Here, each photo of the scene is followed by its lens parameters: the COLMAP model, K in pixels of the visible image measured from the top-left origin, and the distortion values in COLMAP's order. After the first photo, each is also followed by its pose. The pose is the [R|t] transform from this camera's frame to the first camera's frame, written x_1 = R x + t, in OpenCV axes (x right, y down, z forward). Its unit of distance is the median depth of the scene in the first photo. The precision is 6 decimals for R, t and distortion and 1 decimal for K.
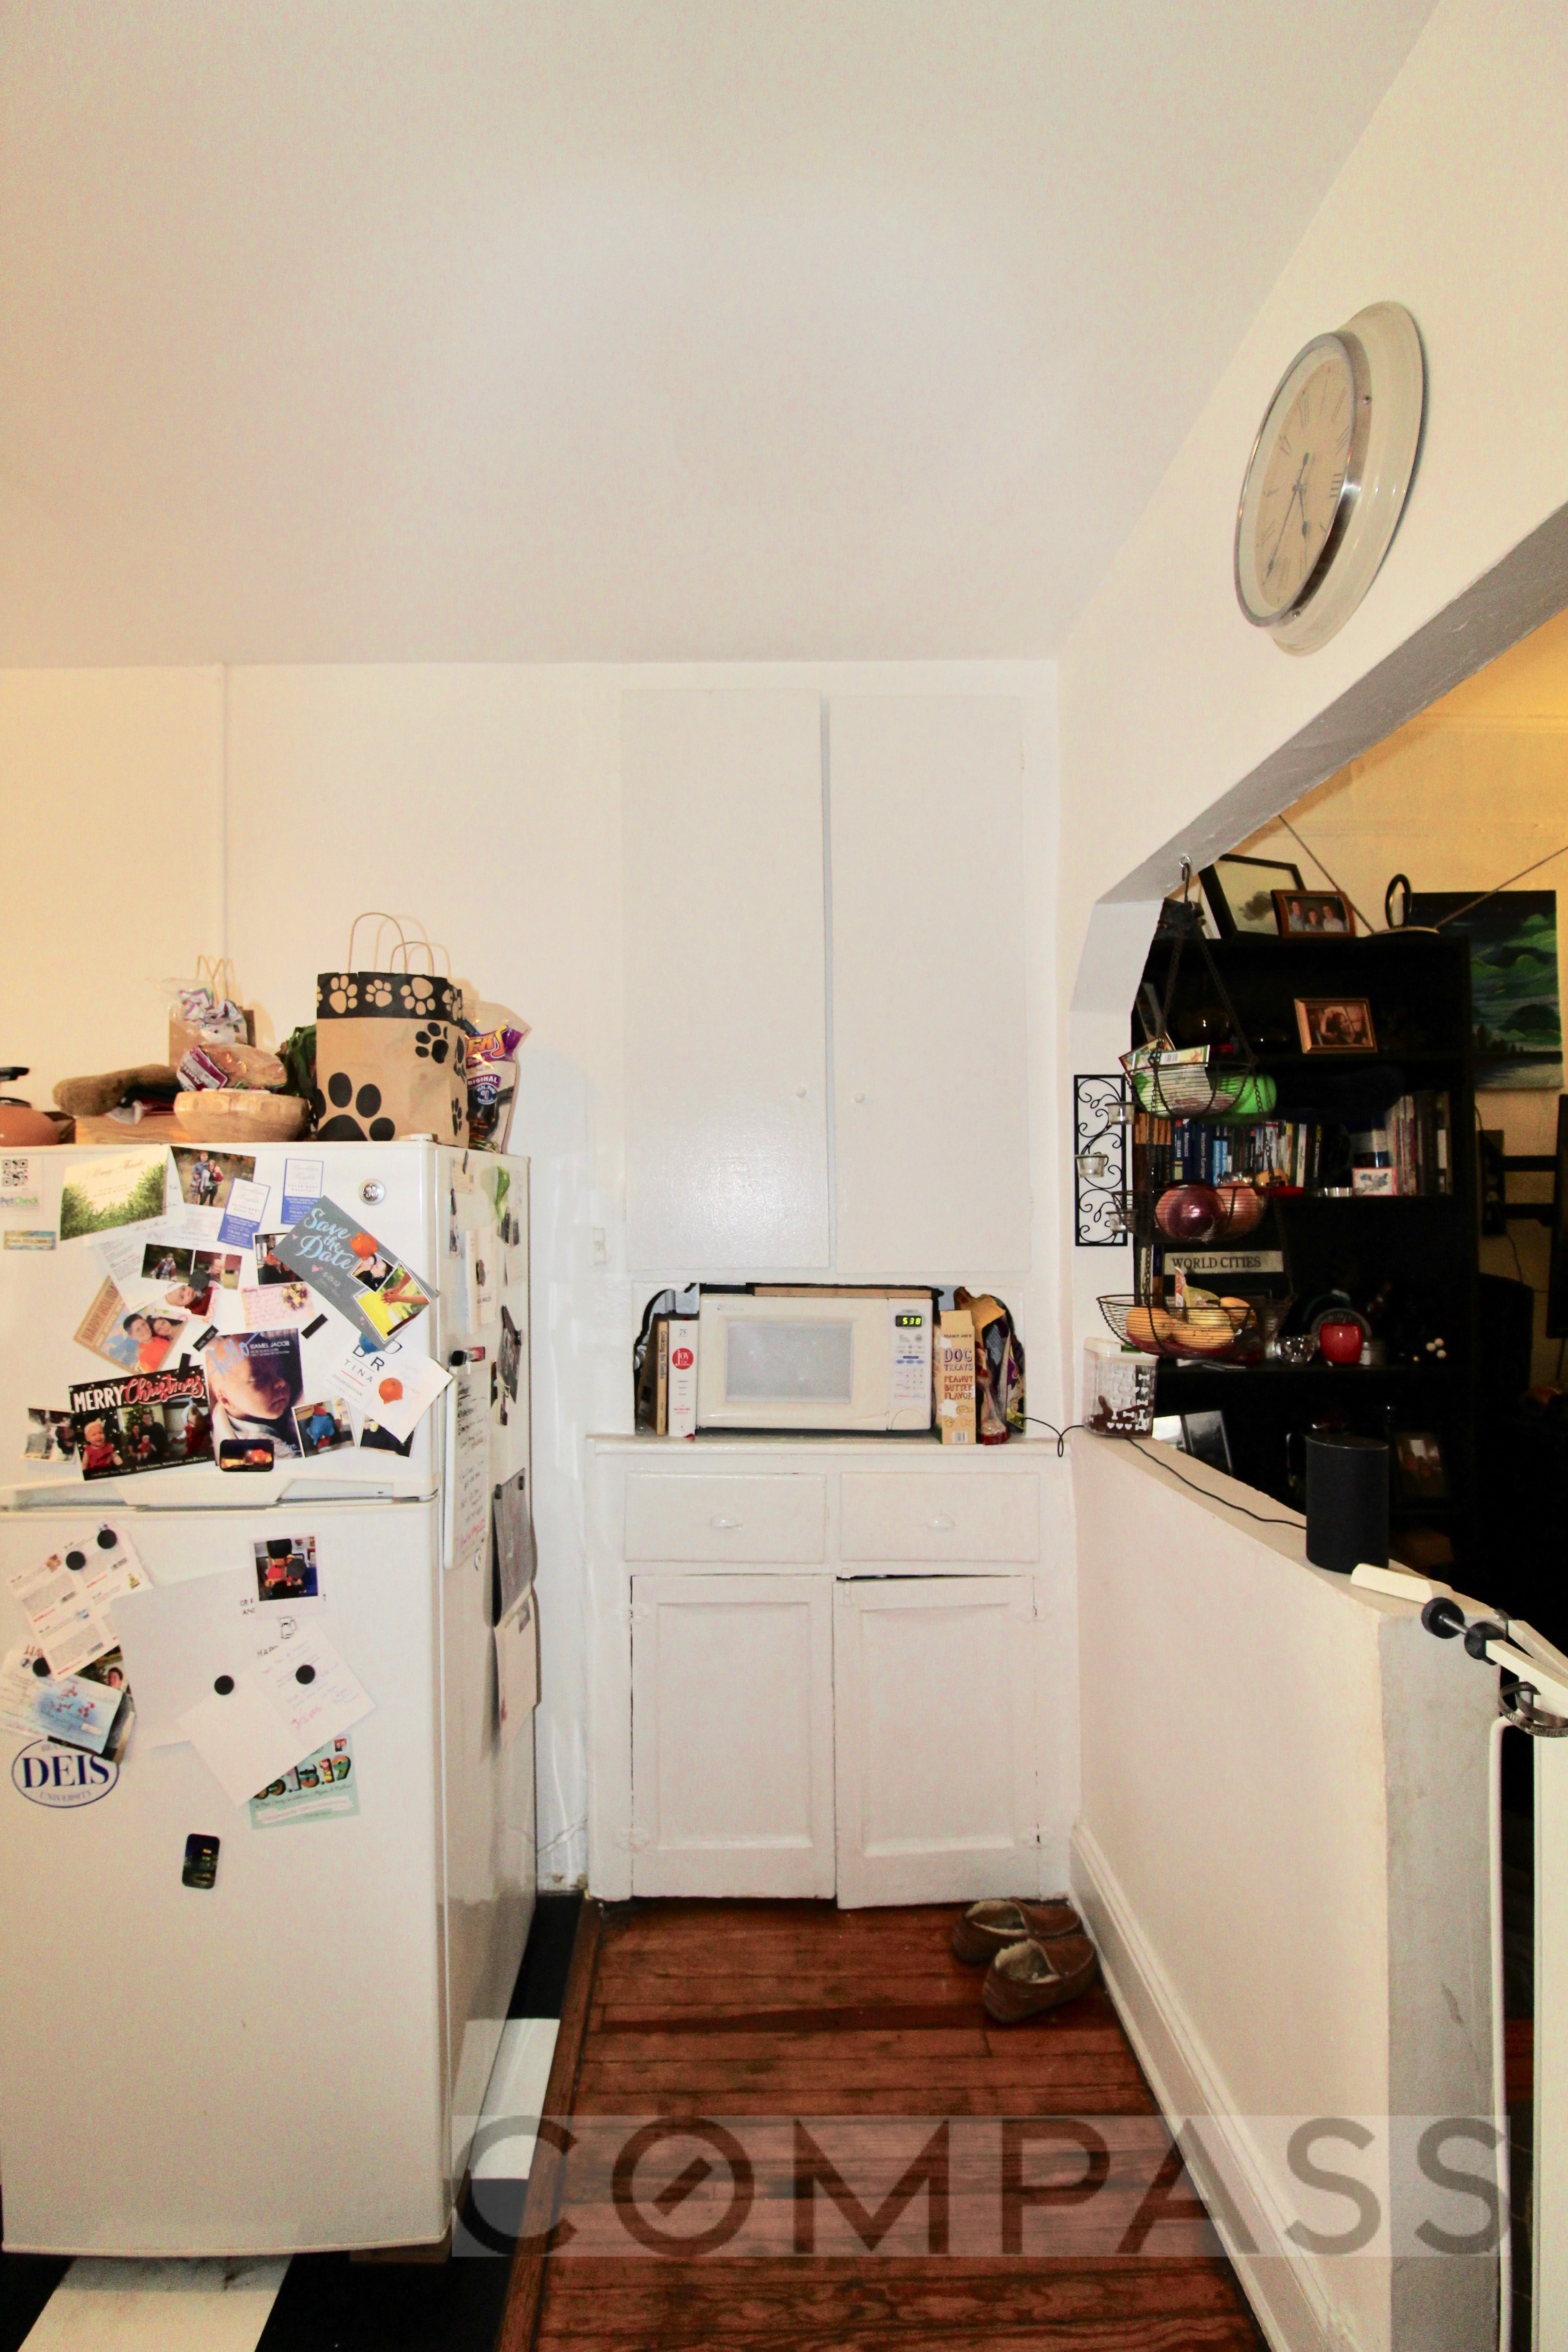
lens RADIAL K [[1089.6, 0, 740.3], [0, 1089.6, 1179.9], [0, 0, 1]] dist [0.001833, -0.016263]
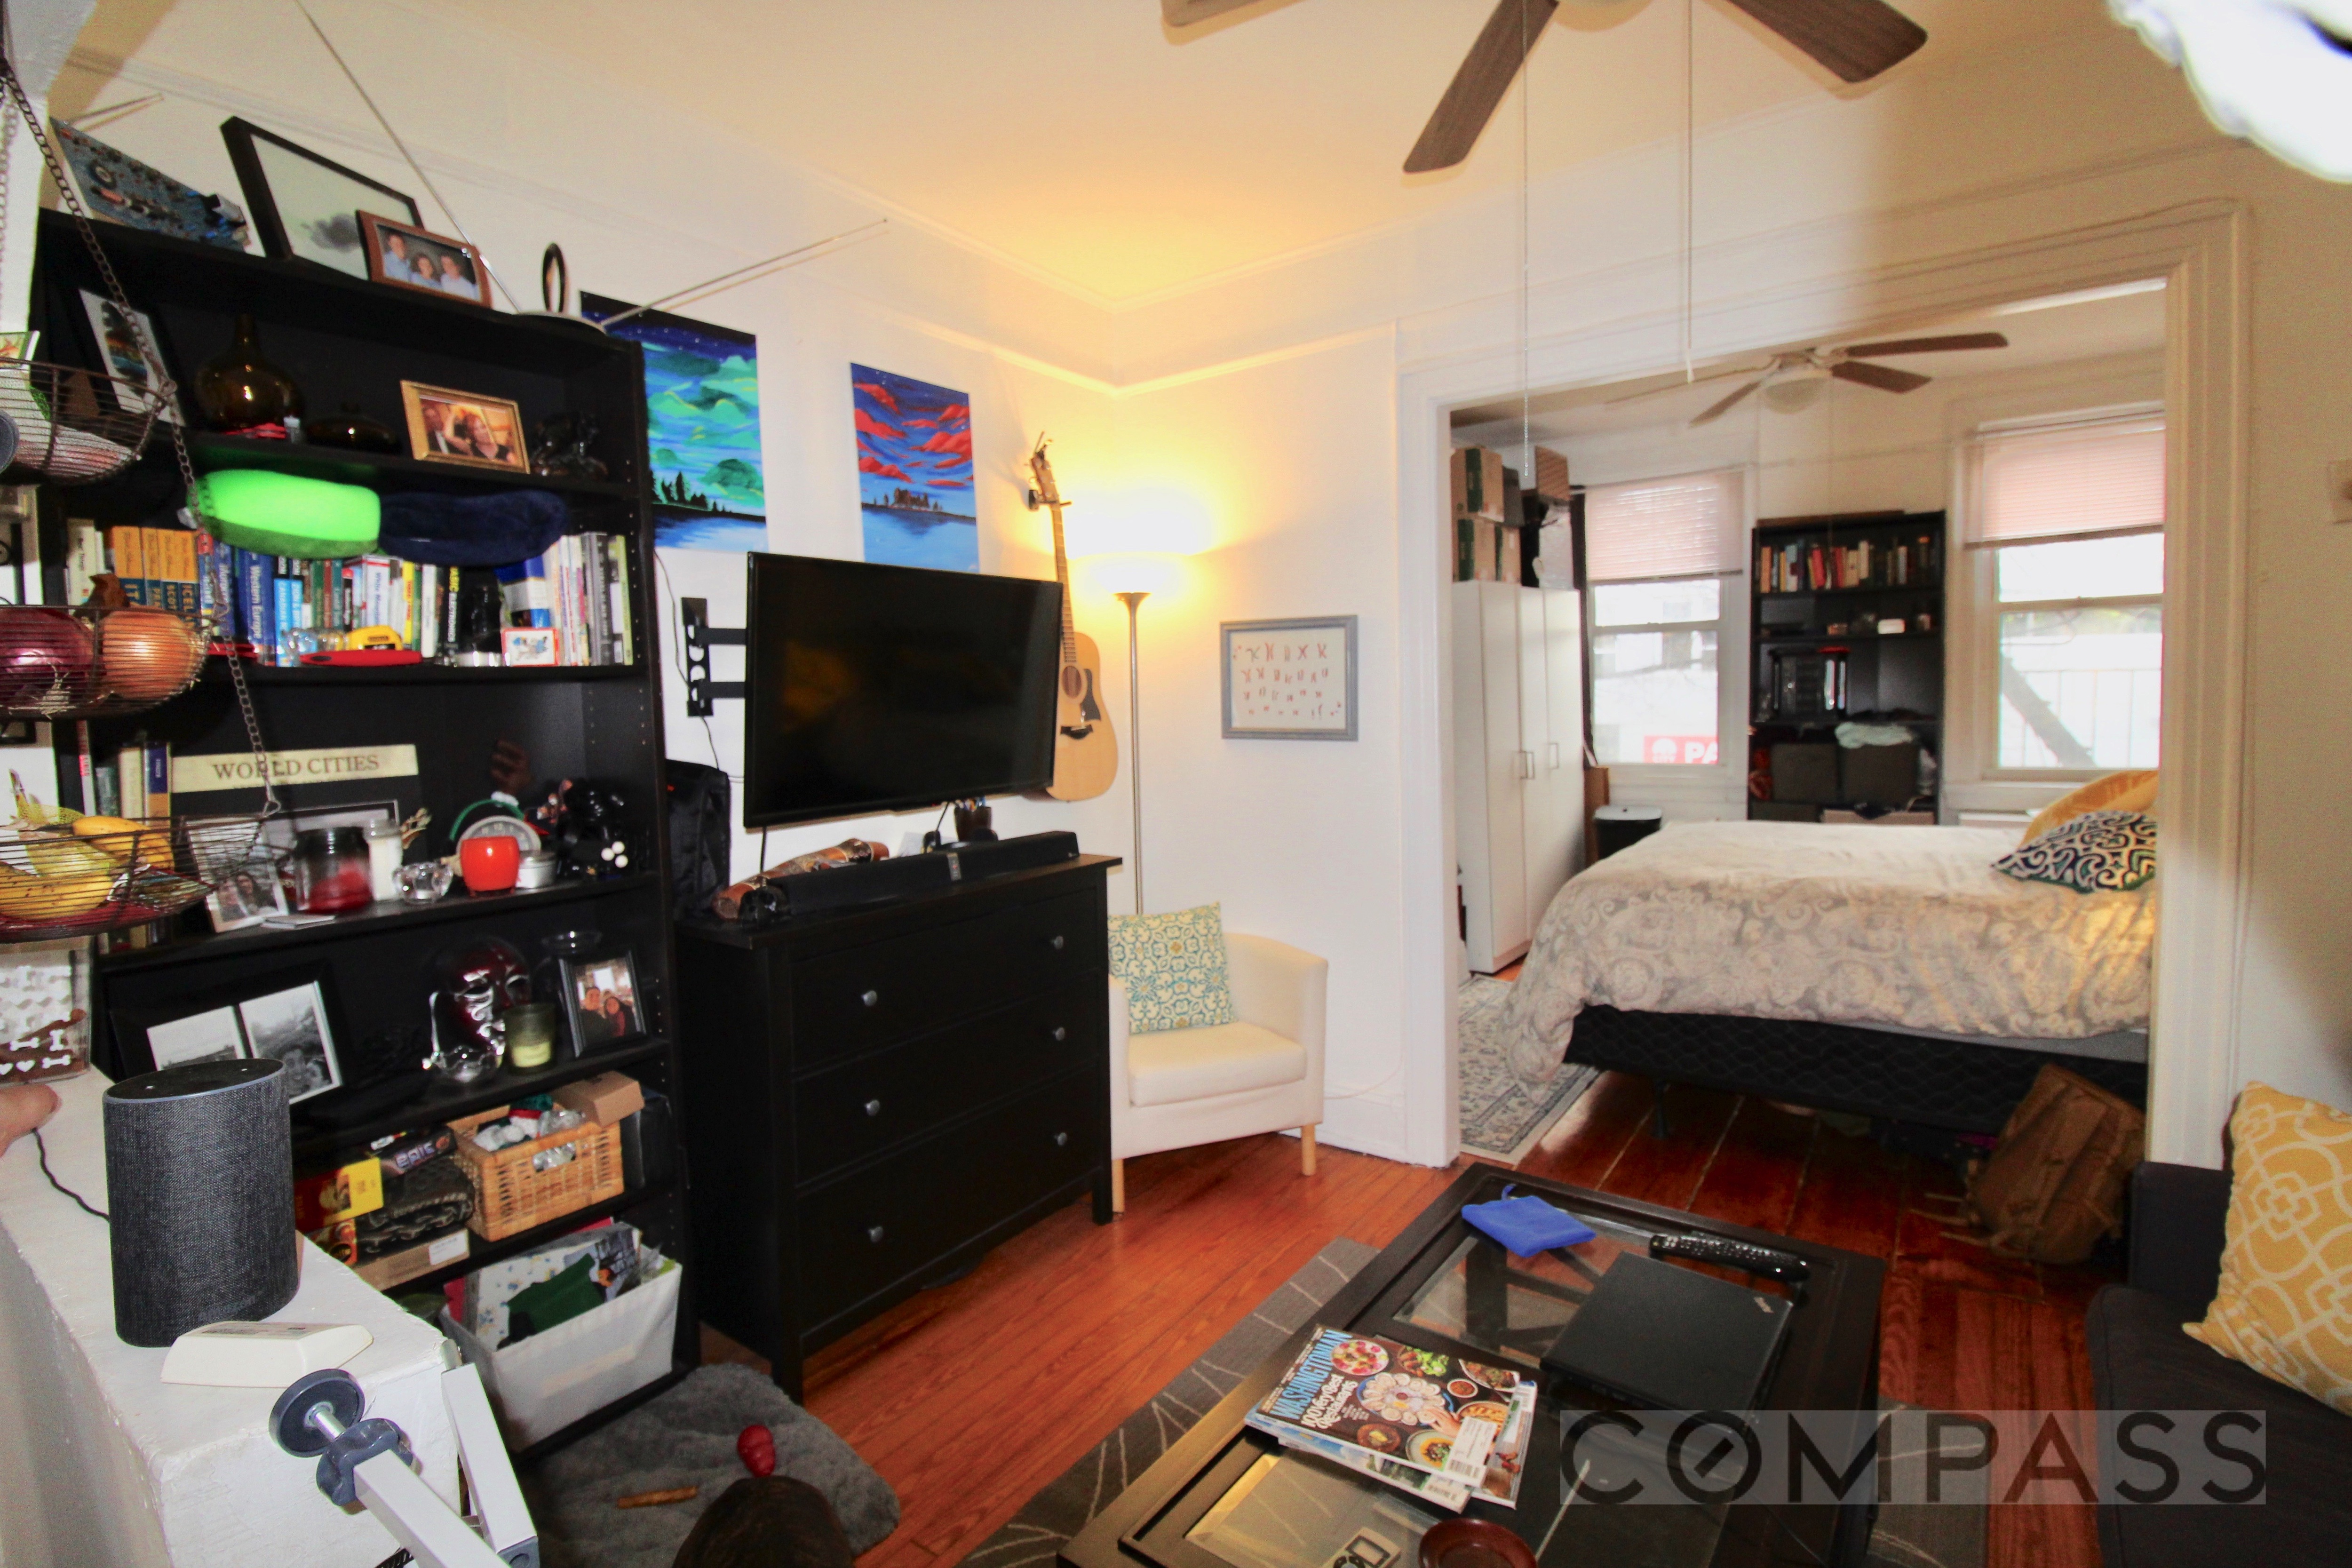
lens RADIAL K [[1086.8, 0, 1173.6], [0, 1086.8, 761.8], [0, 0, 1]] dist [-0.000382, -0.016833]
pose [[0.599998, -0.054796, 0.798123, 0.239933], [0.007355, 0.997987, 0.062988, 0.036893], [-0.799968, -0.031922, 0.599193, 0.184220]]
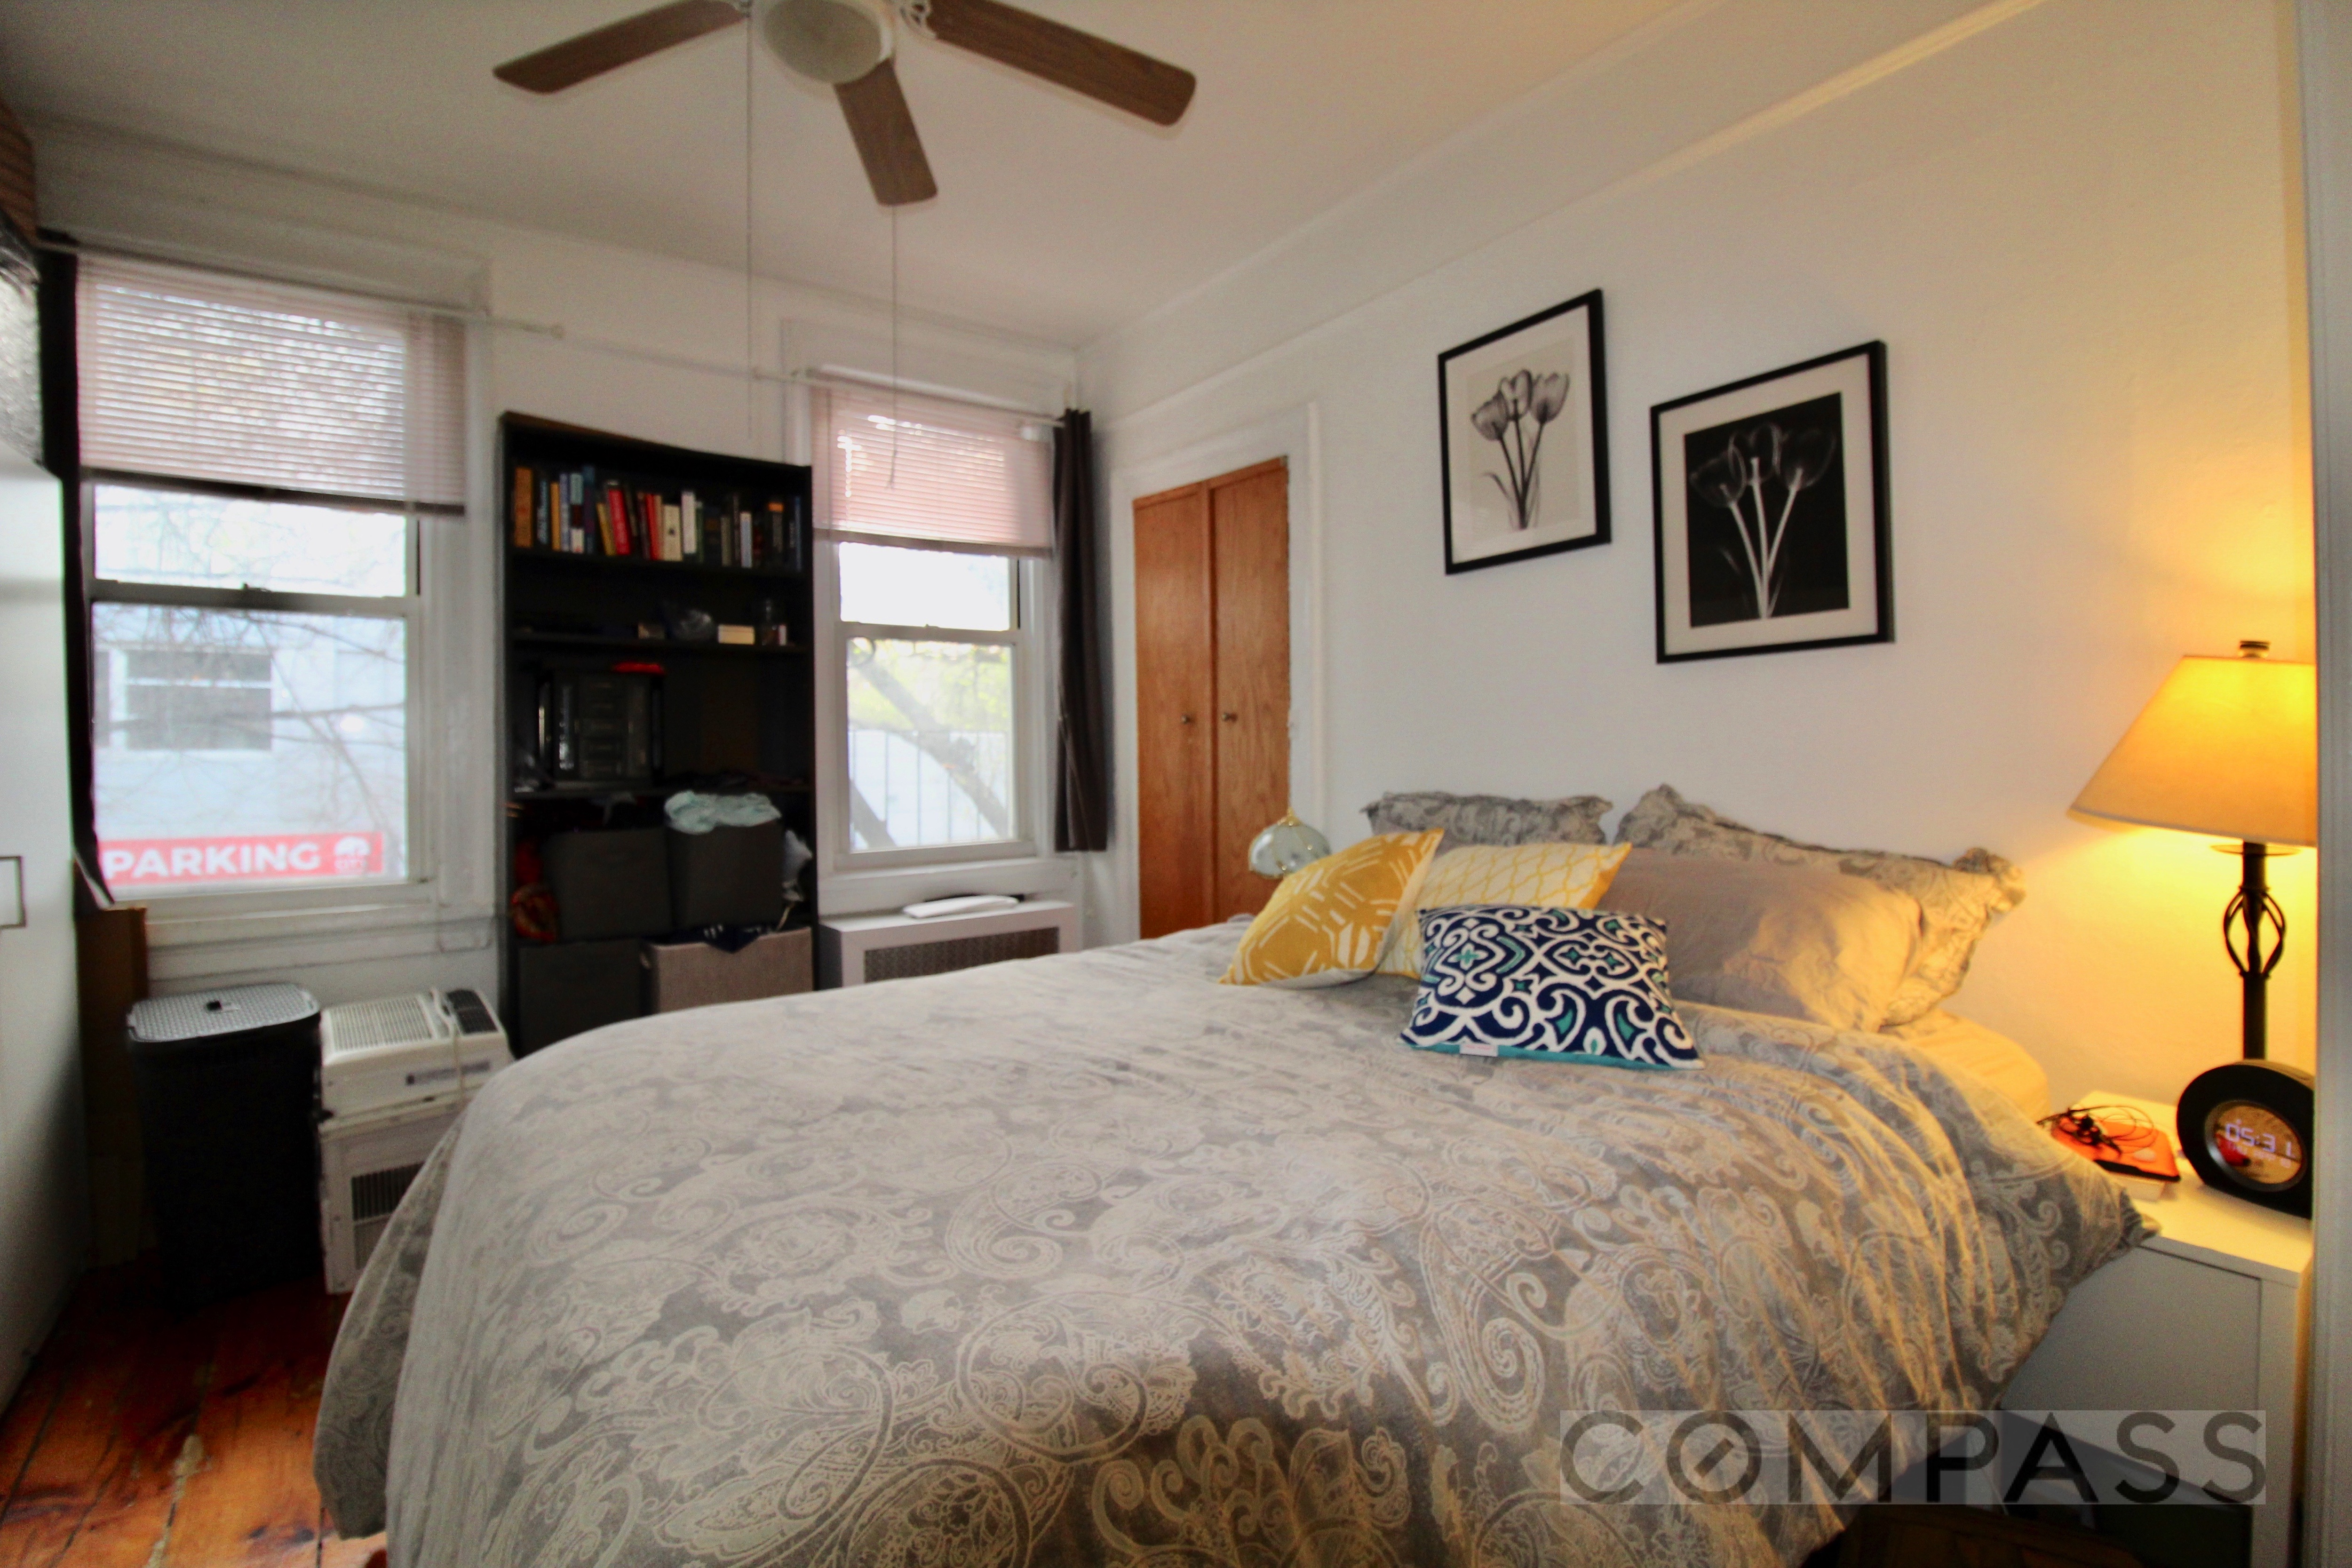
lens RADIAL K [[1089.6, 0, 1171.3], [0, 1089.6, 760.0], [0, 0, 1]] dist [0.001833, -0.016263]
pose [[-0.565928, 0.016542, 0.824289, 0.768148], [0.005076, 0.999850, -0.016580, 0.062417], [-0.824439, -0.005199, -0.565927, 0.398468]]
